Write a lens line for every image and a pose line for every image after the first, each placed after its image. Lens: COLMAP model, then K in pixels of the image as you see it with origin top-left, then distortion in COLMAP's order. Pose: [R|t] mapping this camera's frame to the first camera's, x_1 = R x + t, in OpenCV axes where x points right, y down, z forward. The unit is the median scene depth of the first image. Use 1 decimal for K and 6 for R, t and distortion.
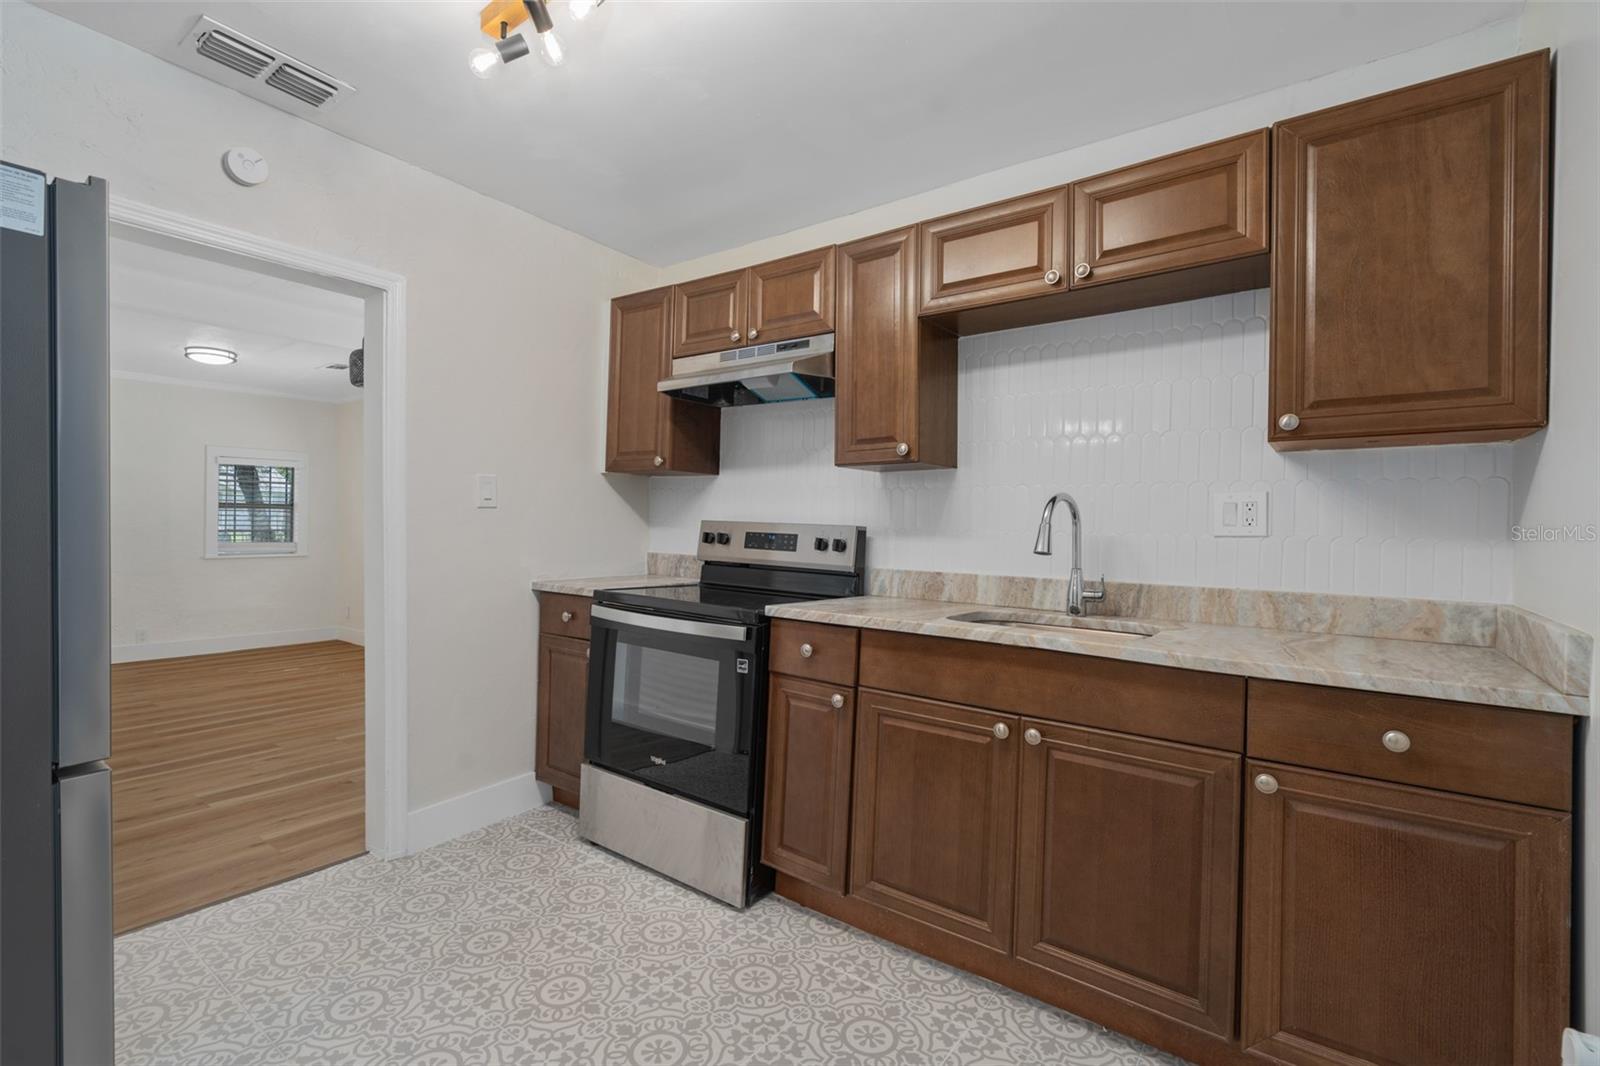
lens RADIAL K [[708.2, 0, 803.4], [0, 708.2, 527.4], [0, 0, 1]] dist [0.000550, -0.000076]
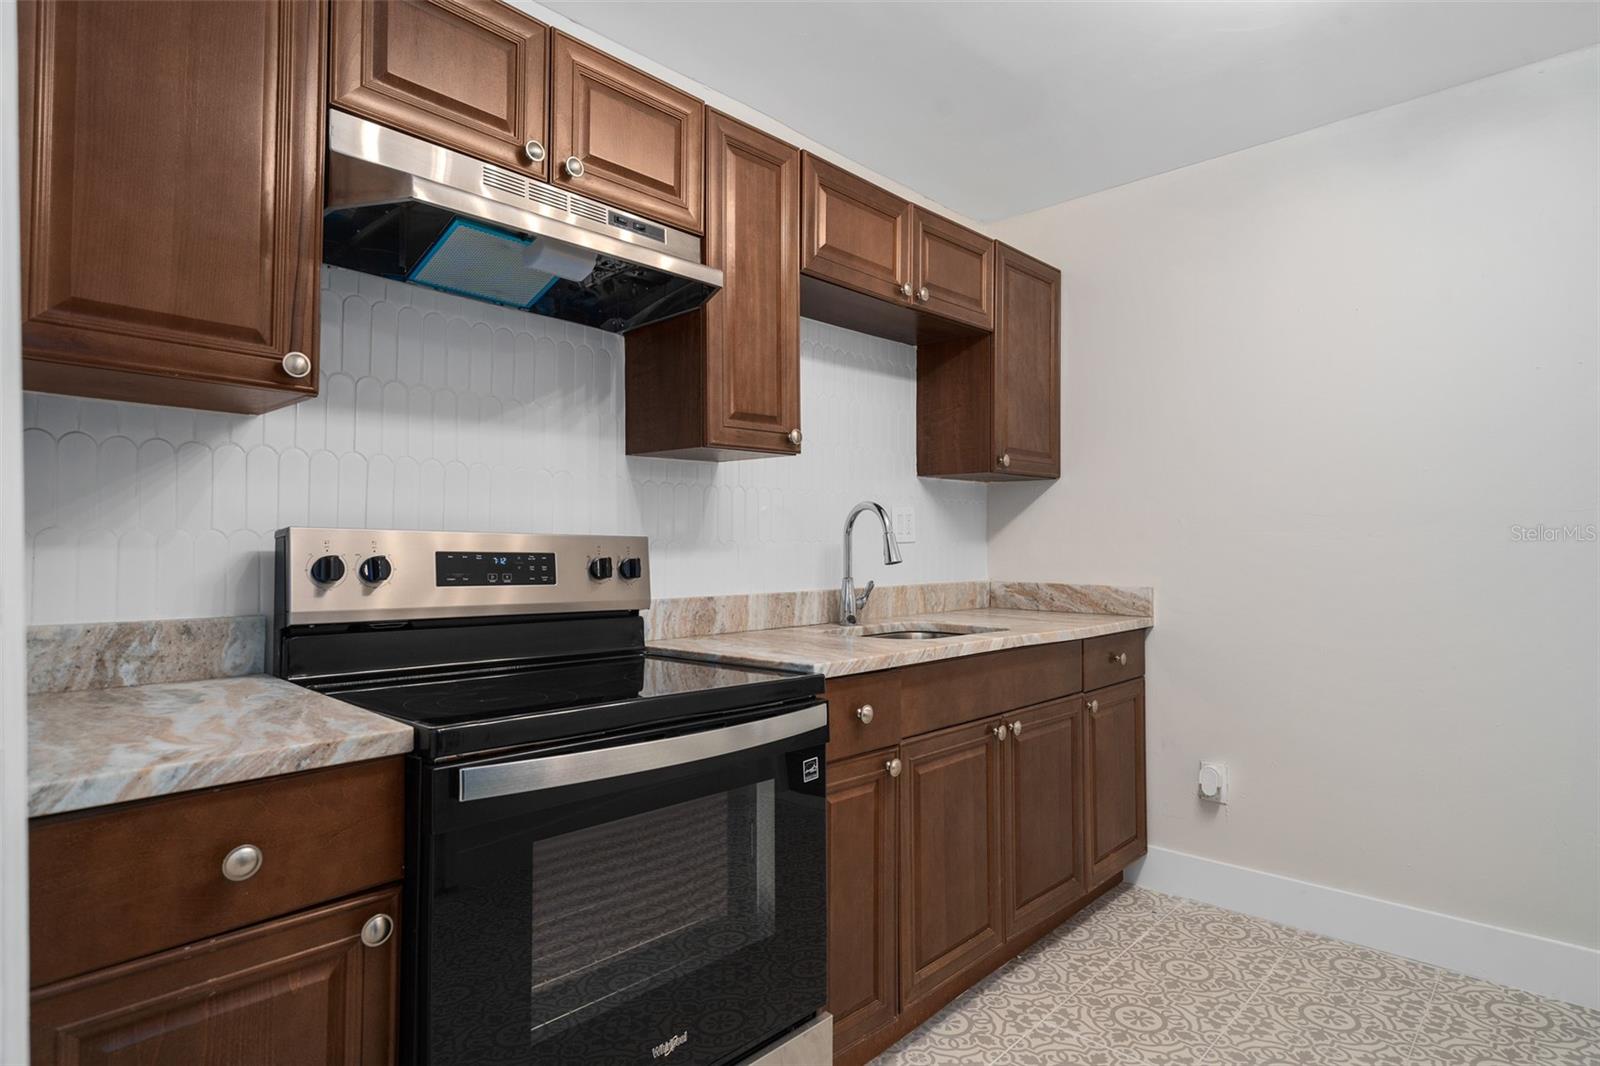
lens RADIAL K [[860.4, 0, 800.7], [0, 860.4, 538.0], [0, 0, 1]] dist [0.023134, 0.000234]
pose [[0.130184, -0.014327, 0.991386, -0.757372], [-0.001473, 0.999892, 0.014643, -0.014096], [-0.991489, -0.003367, 0.130148, 0.840817]]
